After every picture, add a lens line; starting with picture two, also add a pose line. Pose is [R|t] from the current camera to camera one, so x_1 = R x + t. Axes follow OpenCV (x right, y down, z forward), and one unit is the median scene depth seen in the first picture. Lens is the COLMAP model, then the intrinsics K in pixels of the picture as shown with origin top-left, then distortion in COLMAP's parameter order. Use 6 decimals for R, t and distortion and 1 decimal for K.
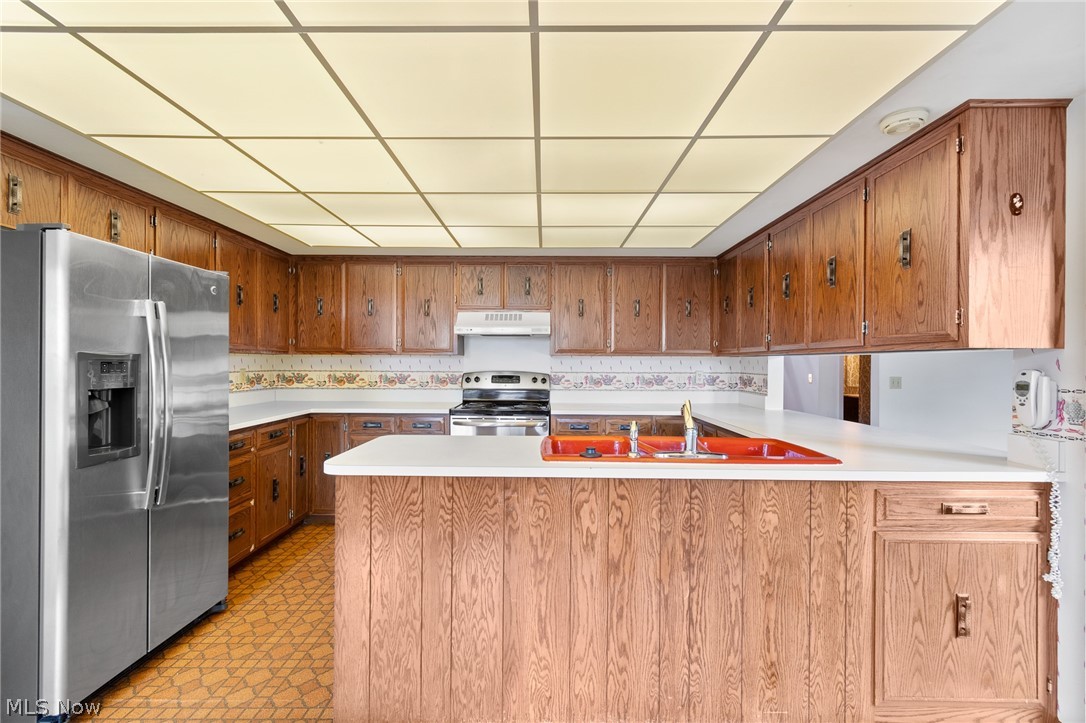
lens RADIAL K [[483.5, 0, 540.2], [0, 483.5, 361.1], [0, 0, 1]] dist [0.001663, 0.000067]
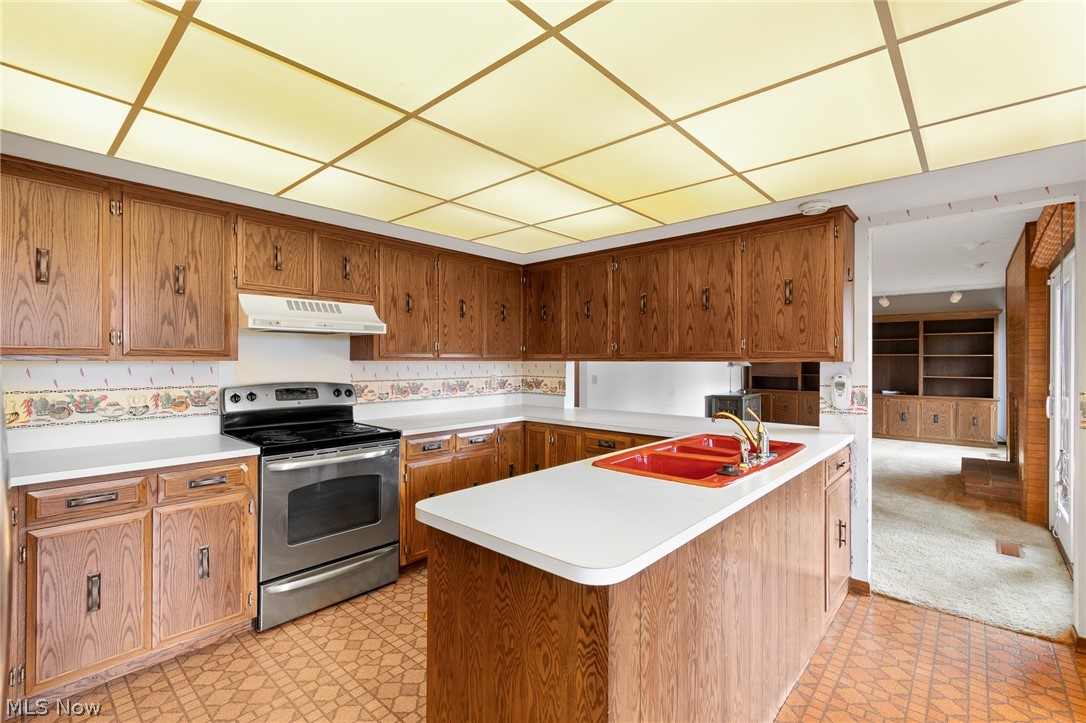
lens RADIAL K [[483.5, 0, 540.2], [0, 483.5, 361.1], [0, 0, 1]] dist [0.001663, 0.000067]
pose [[0.665359, -0.005389, 0.746504, -0.385329], [0.000196, 0.999975, 0.007043, -0.016673], [-0.746523, -0.004540, 0.665344, 0.280648]]
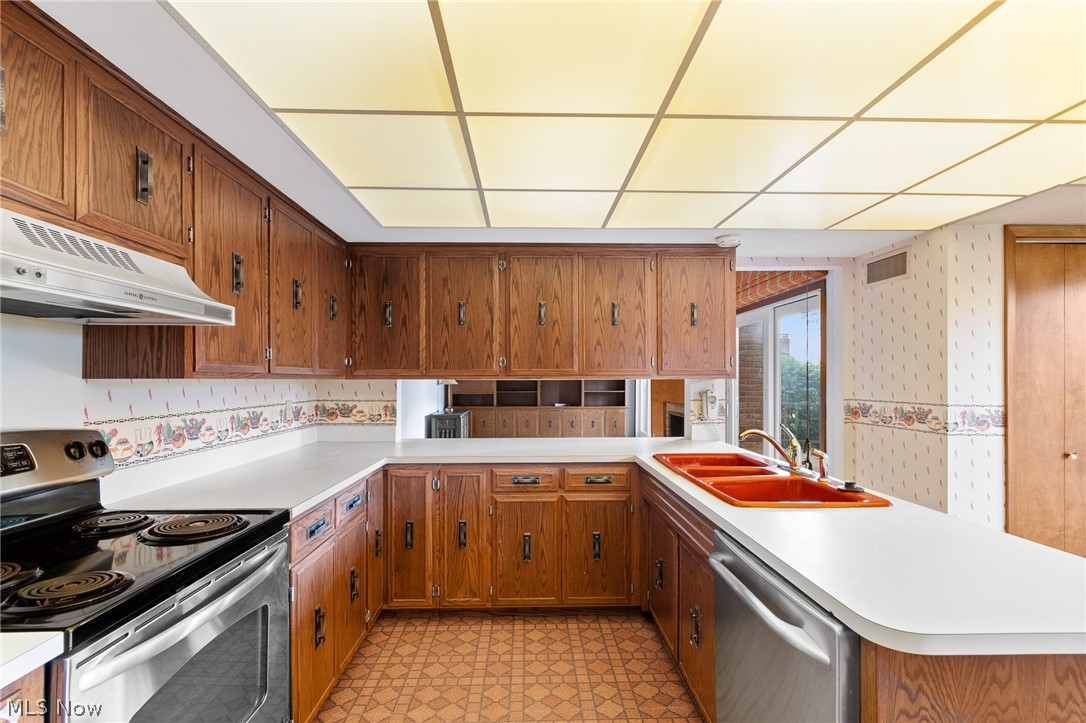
lens RADIAL K [[491.5, 0, 539.3], [0, 491.5, 377.4], [0, 0, 1]] dist [0.001409, 0.000269]
pose [[-0.029478, -0.001732, 0.999564, -0.383132], [-0.002140, 0.999996, 0.001670, -0.014092], [-0.999563, -0.002090, -0.029482, 0.731625]]
